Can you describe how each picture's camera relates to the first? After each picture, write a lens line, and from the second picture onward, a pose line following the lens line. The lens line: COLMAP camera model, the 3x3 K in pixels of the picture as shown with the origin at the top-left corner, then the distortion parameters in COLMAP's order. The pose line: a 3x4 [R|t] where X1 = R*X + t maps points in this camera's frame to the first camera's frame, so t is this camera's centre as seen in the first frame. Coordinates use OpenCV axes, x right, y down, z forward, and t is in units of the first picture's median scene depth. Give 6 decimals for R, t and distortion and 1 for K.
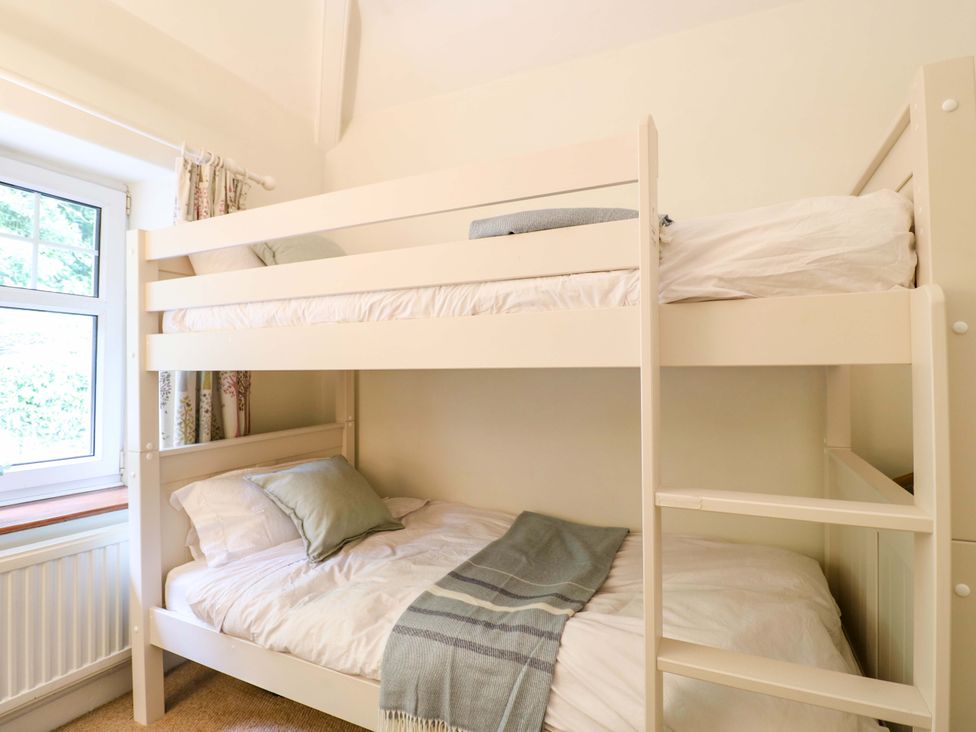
lens RADIAL K [[502.7, 0, 489.6], [0, 502.7, 364.2], [0, 0, 1]] dist [0.000207, -0.014075]
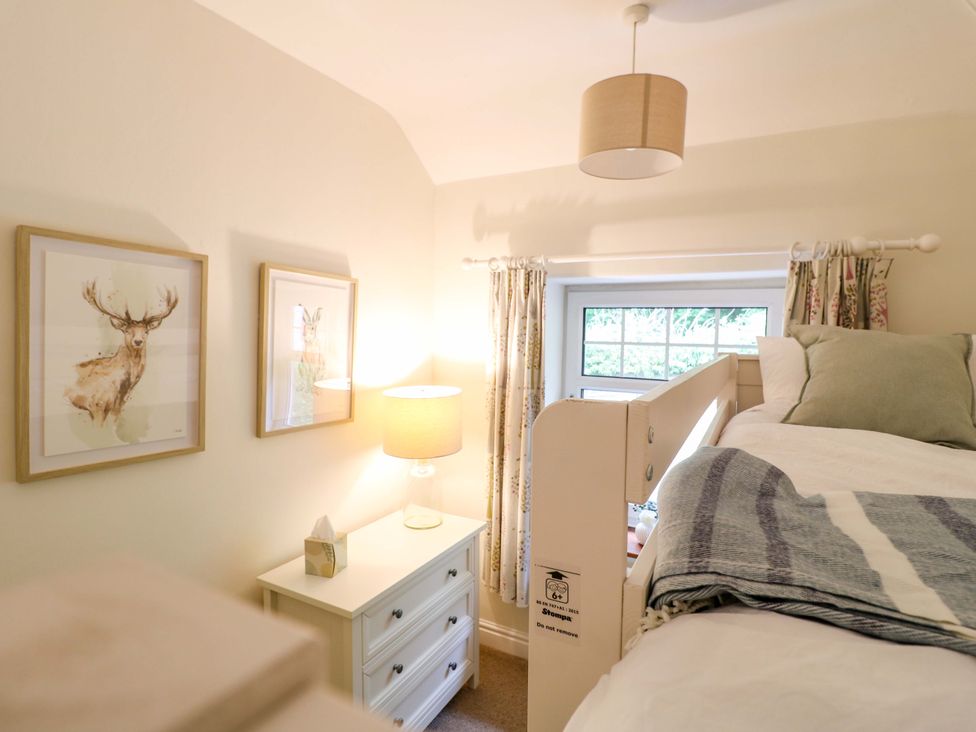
lens RADIAL K [[502.7, 0, 489.6], [0, 502.7, 364.2], [0, 0, 1]] dist [0.000207, -0.014075]
pose [[-0.029266, 0.057119, -0.997938, 0.458563], [0.001303, 0.998367, 0.057105, -0.297734], [0.999571, 0.000371, -0.029293, 0.480382]]
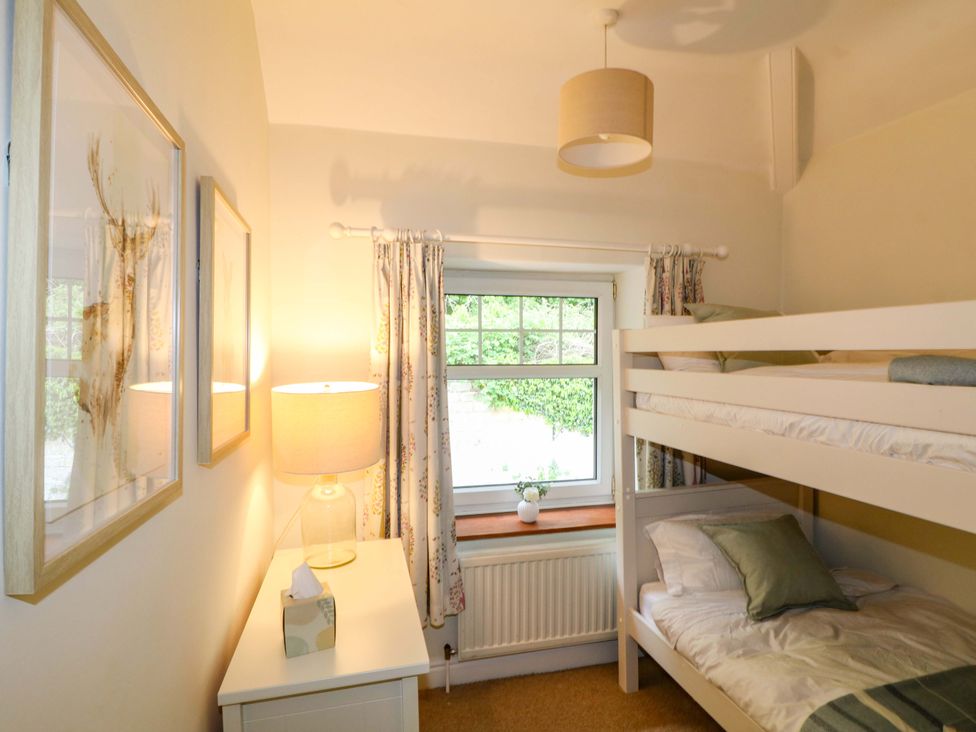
lens RADIAL K [[539.9, 0, 488.0], [0, 539.9, 366.0], [0, 0, 1]] dist [-0.003046, -0.011306]
pose [[0.641665, 0.013426, -0.766867, 0.181917], [0.021018, 0.999163, 0.035079, -0.221798], [0.766697, -0.038627, 0.640846, -0.201696]]
